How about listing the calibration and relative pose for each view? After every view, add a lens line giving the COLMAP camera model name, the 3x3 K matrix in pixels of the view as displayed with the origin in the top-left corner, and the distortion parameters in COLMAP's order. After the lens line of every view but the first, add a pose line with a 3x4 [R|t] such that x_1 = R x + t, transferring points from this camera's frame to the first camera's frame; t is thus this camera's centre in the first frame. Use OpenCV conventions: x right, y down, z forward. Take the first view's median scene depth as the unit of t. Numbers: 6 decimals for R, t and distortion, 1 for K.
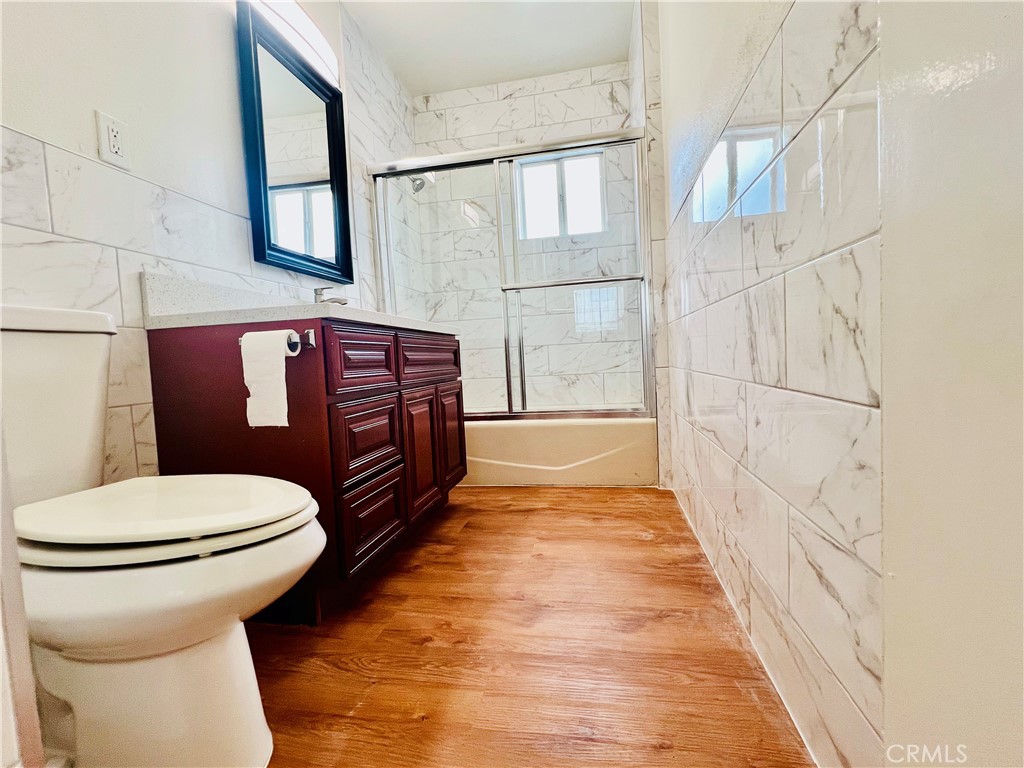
lens RADIAL K [[459.4, 0, 513.6], [0, 459.4, 386.2], [0, 0, 1]] dist [0.003827, -0.000505]
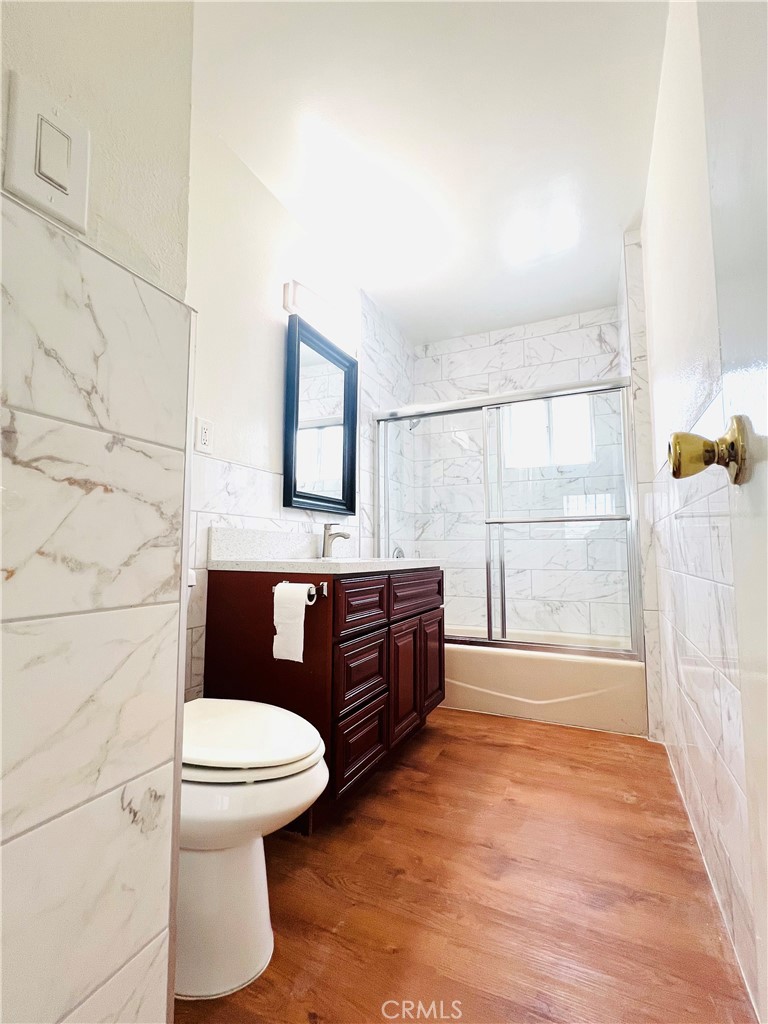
lens RADIAL K [[459.4, 0, 384.7], [0, 459.4, 516.3], [0, 0, 1]] dist [0.003827, -0.000505]
pose [[0.968506, 0.032080, -0.246917, 0.013416], [-0.064191, 0.990314, -0.123116, -0.095464], [0.240576, 0.135088, 0.961184, -0.116000]]
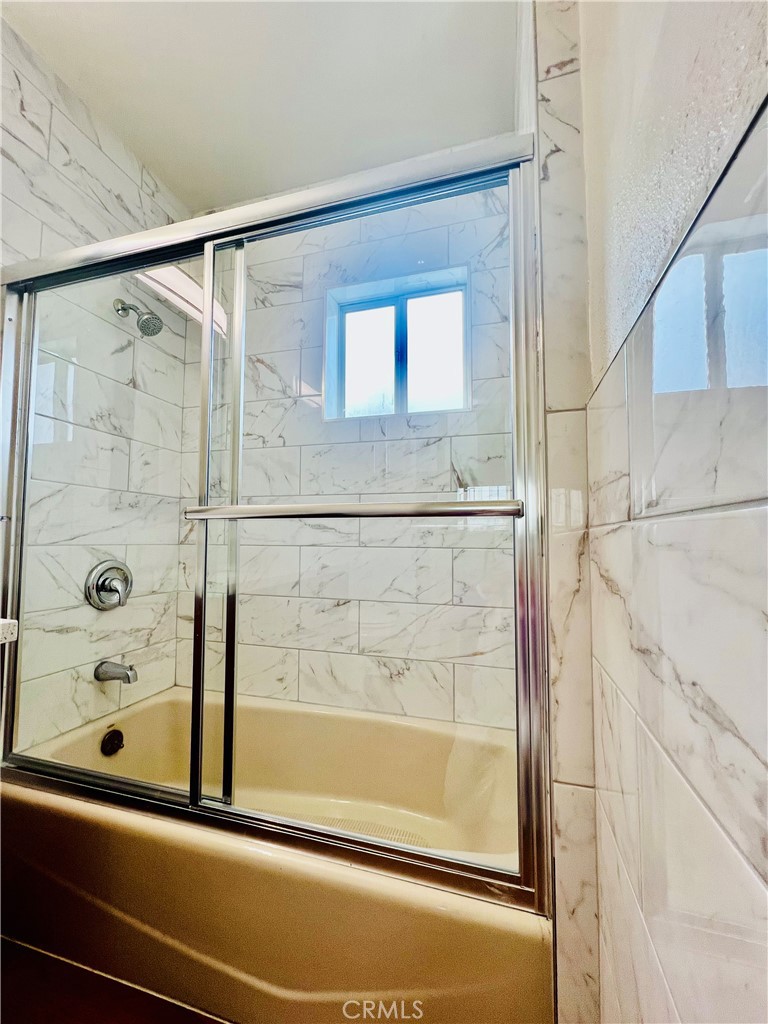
lens RADIAL K [[411.0, 0, 385.1], [0, 411.0, 514.9], [0, 0, 1]] dist [0.002086, 0.000224]
pose [[0.993946, 0.051900, -0.096837, 0.241655], [-0.062874, 0.991494, -0.113954, -0.221352], [0.090099, 0.119353, 0.988755, 0.783957]]
